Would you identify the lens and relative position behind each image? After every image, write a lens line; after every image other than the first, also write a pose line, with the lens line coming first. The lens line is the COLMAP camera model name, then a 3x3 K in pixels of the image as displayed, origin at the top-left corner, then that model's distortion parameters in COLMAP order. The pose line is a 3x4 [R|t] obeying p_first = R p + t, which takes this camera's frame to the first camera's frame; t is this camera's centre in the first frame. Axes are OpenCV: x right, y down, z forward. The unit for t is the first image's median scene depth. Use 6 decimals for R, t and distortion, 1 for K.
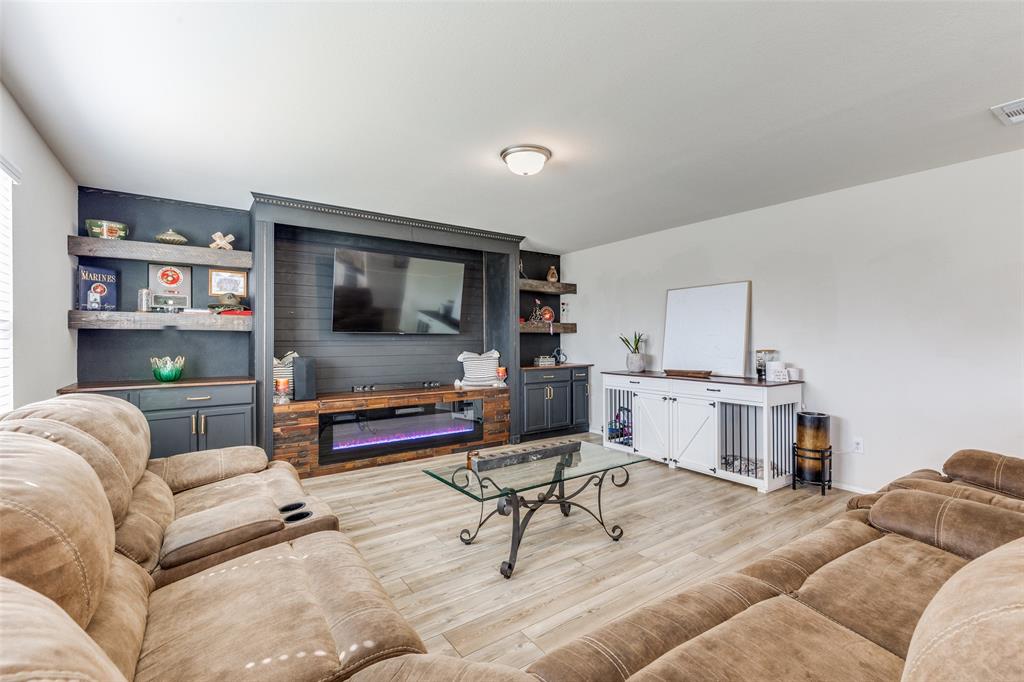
lens RADIAL K [[460.5, 0, 521.3], [0, 460.5, 338.9], [0, 0, 1]] dist [0.015492, -0.000175]
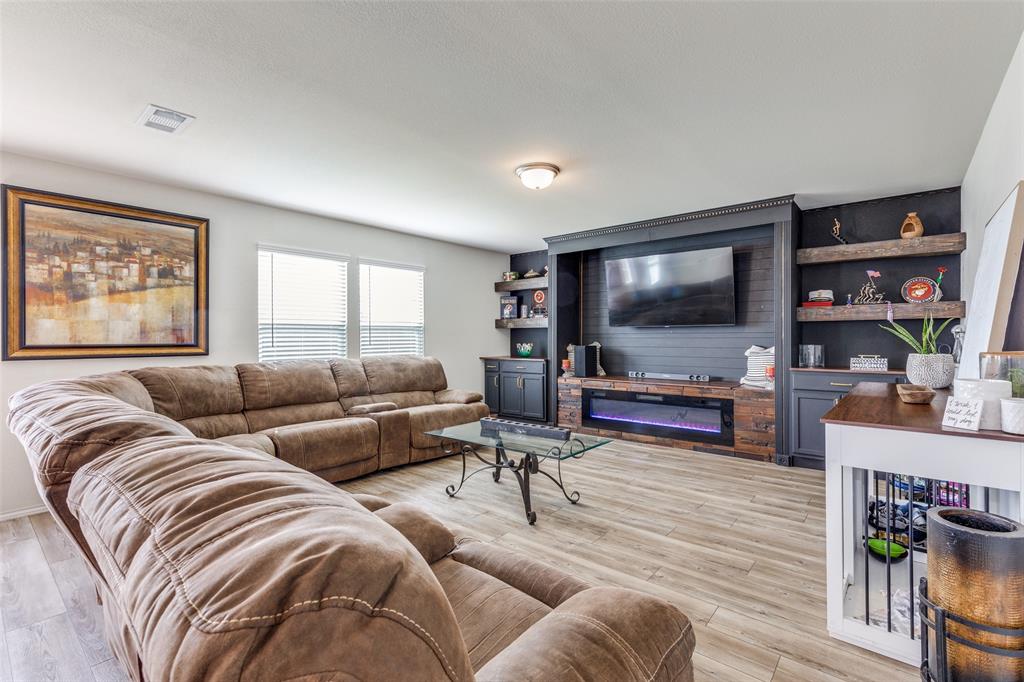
lens RADIAL K [[460.5, 0, 520.9], [0, 460.5, 338.2], [0, 0, 1]] dist [0.015492, -0.000175]
pose [[0.248026, 0.004927, -0.968741, 0.819898], [0.008986, 0.999932, 0.007386, 0.005609], [0.968712, -0.010537, 0.247965, 0.492216]]
